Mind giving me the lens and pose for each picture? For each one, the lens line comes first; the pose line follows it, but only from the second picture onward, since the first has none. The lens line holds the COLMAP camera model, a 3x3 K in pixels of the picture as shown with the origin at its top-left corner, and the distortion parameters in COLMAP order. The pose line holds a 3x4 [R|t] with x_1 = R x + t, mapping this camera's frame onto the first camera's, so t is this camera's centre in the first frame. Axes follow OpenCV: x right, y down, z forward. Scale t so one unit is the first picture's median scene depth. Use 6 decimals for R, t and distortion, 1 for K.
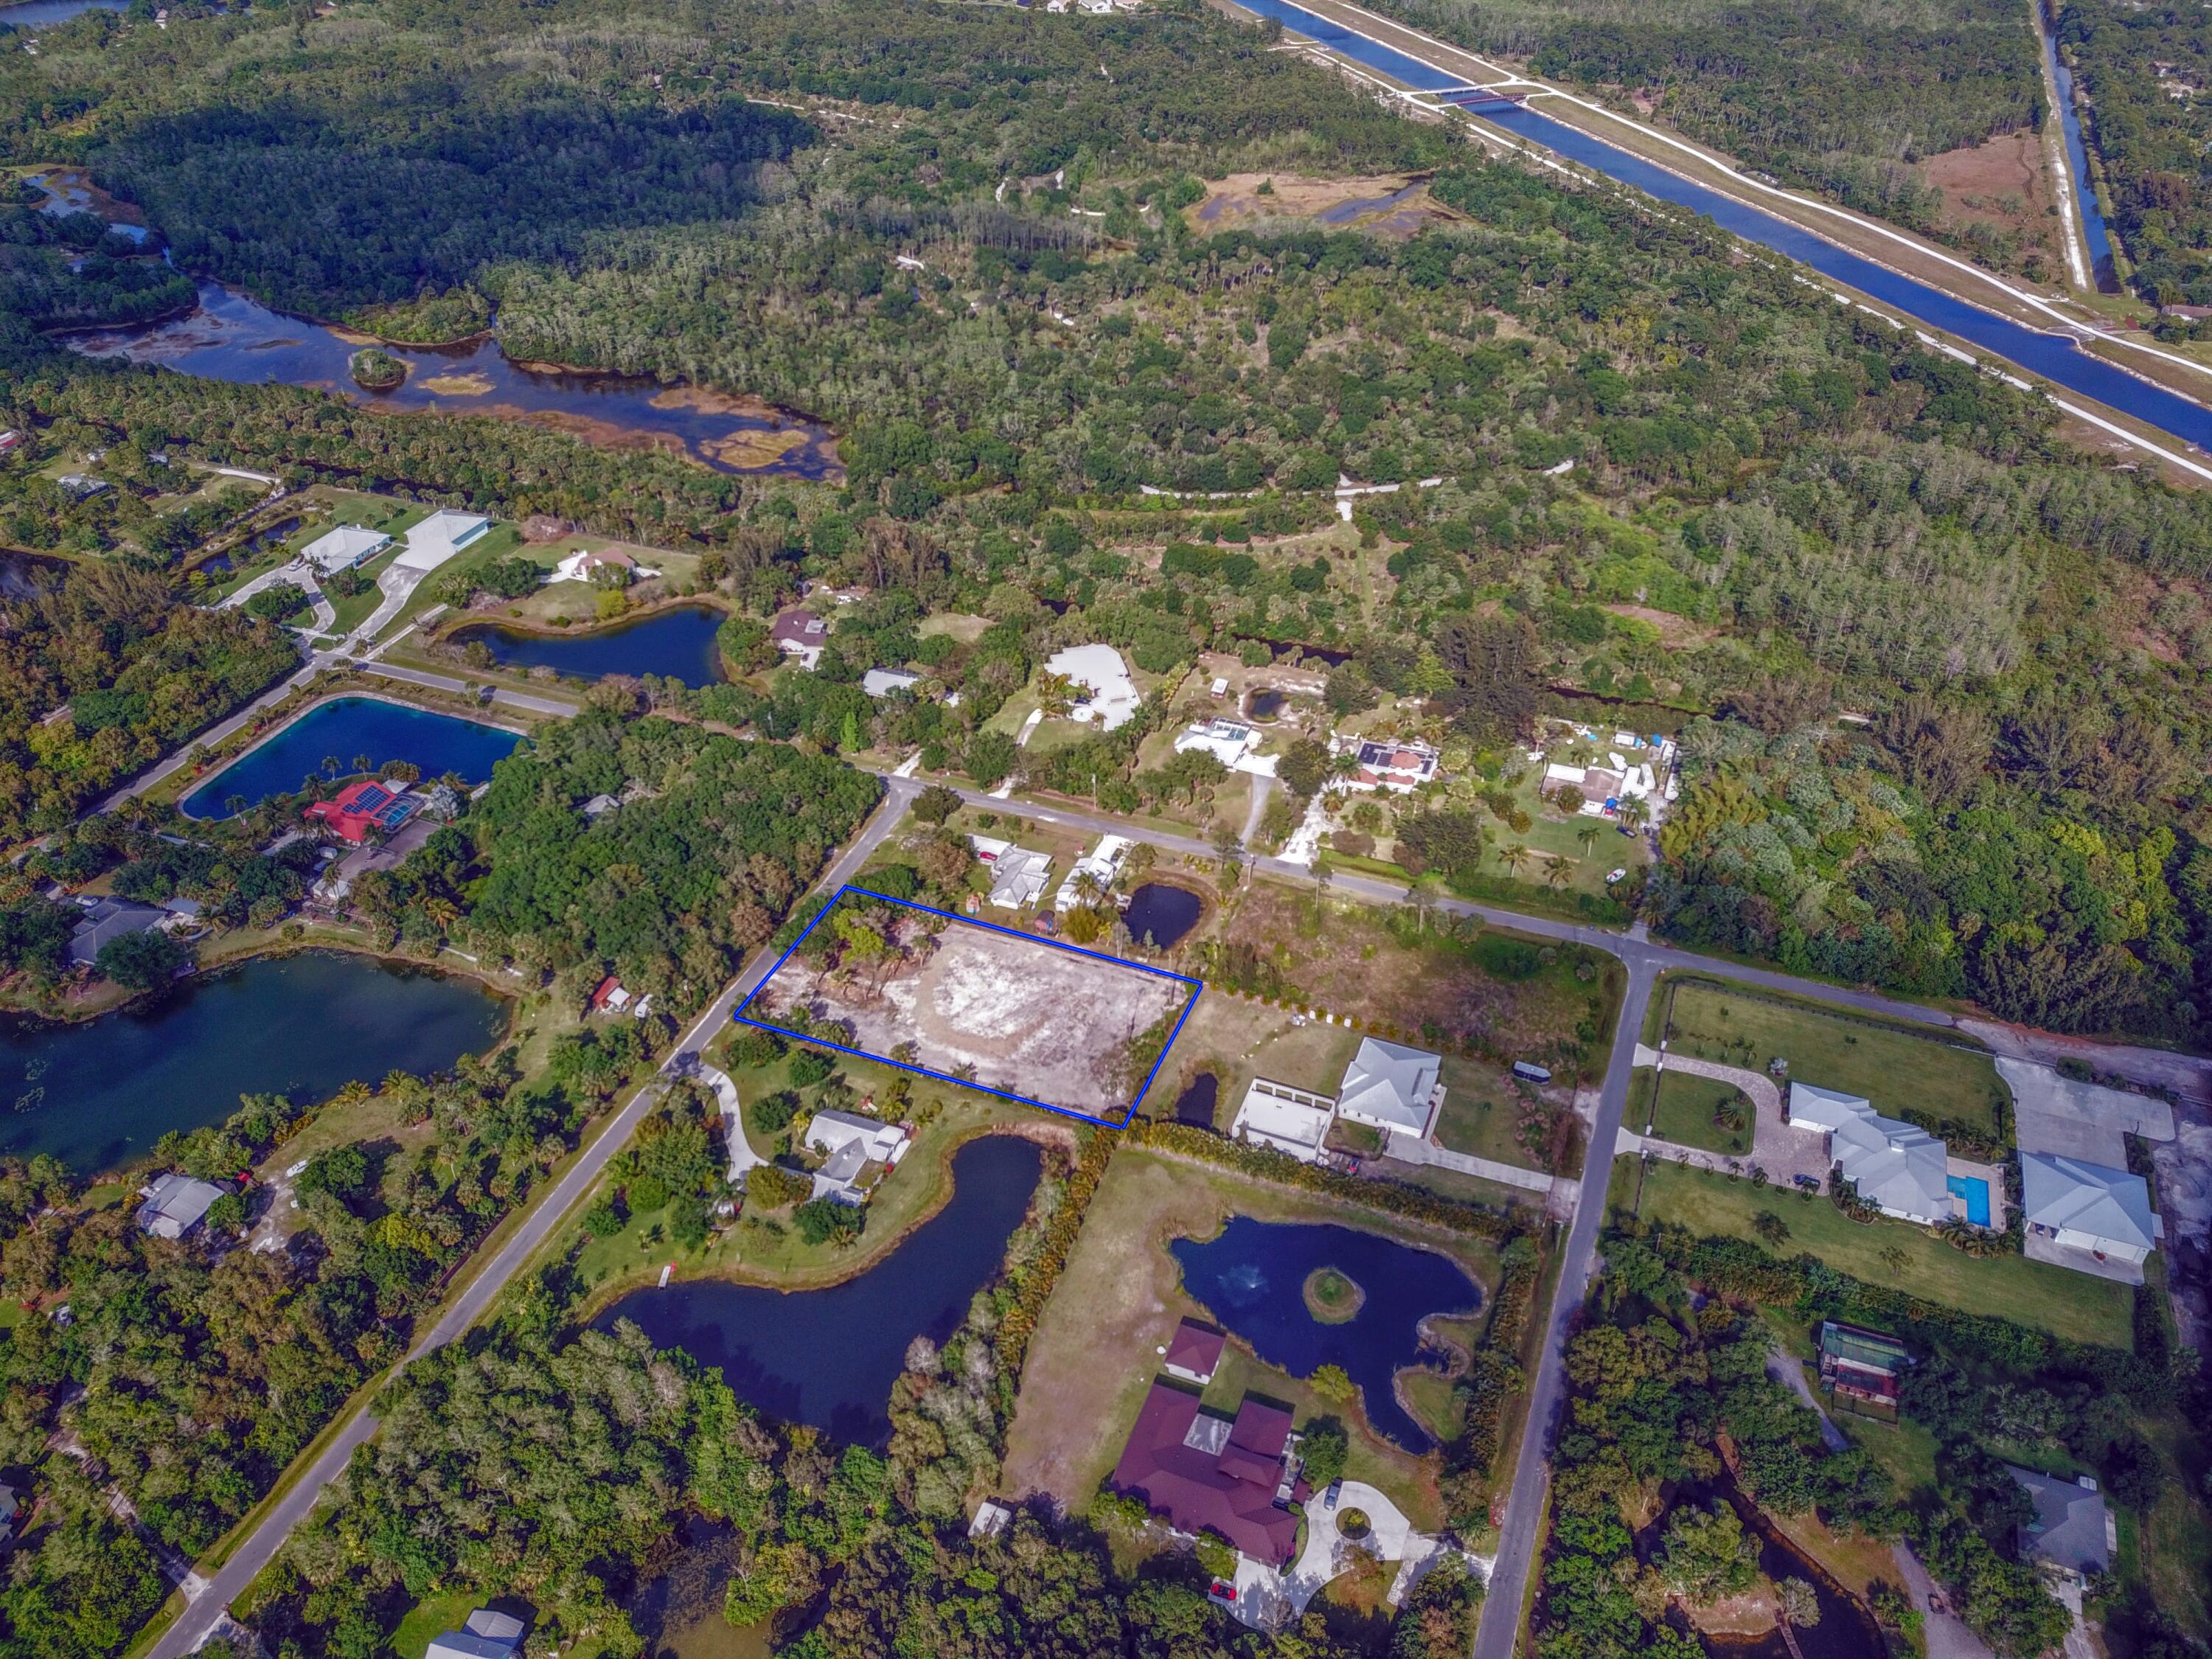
lens RADIAL K [[1685.7, 0, 1126.9], [0, 1685.7, 828.2], [0, 0, 1]] dist [0.017895, -0.011513]
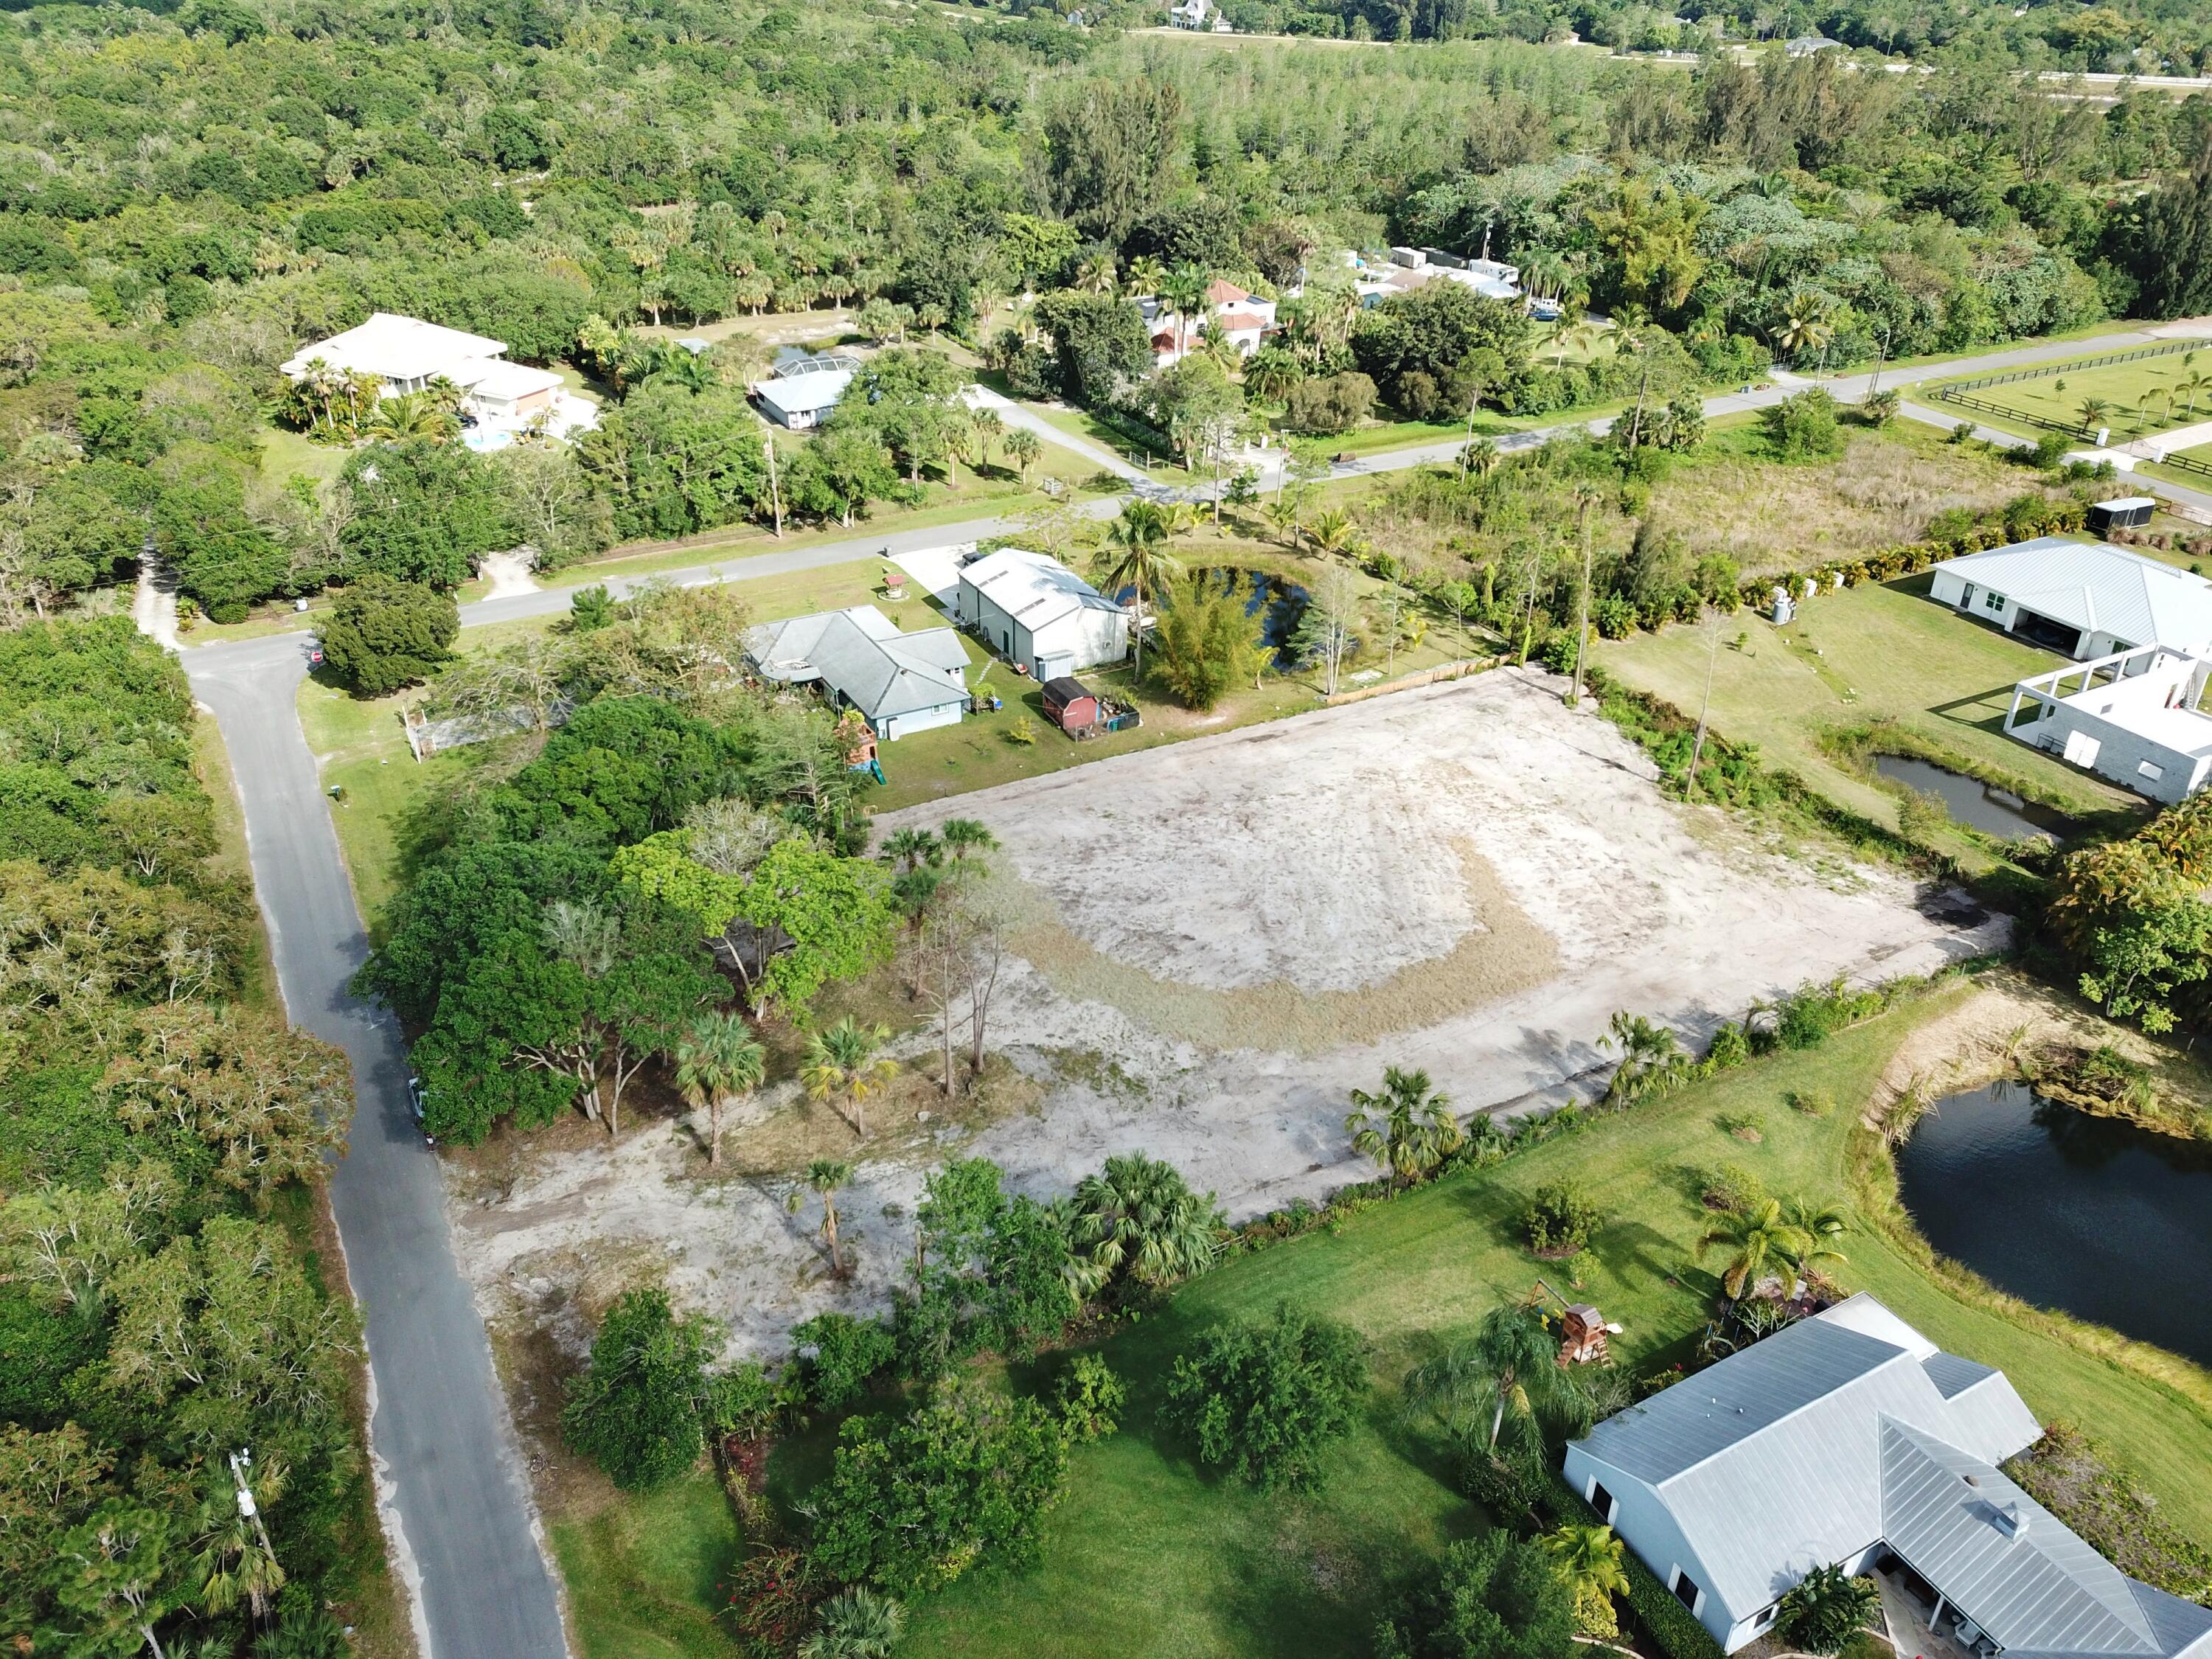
lens RADIAL K [[1685.7, 0, 1126.9], [0, 1685.7, 828.2], [0, 0, 1]] dist [0.017895, -0.011513]
pose [[0.636877, -0.363480, 0.679905, -0.296308], [0.432032, 0.898672, 0.075743, 0.061635], [-0.638542, 0.245502, 0.729378, 0.822608]]
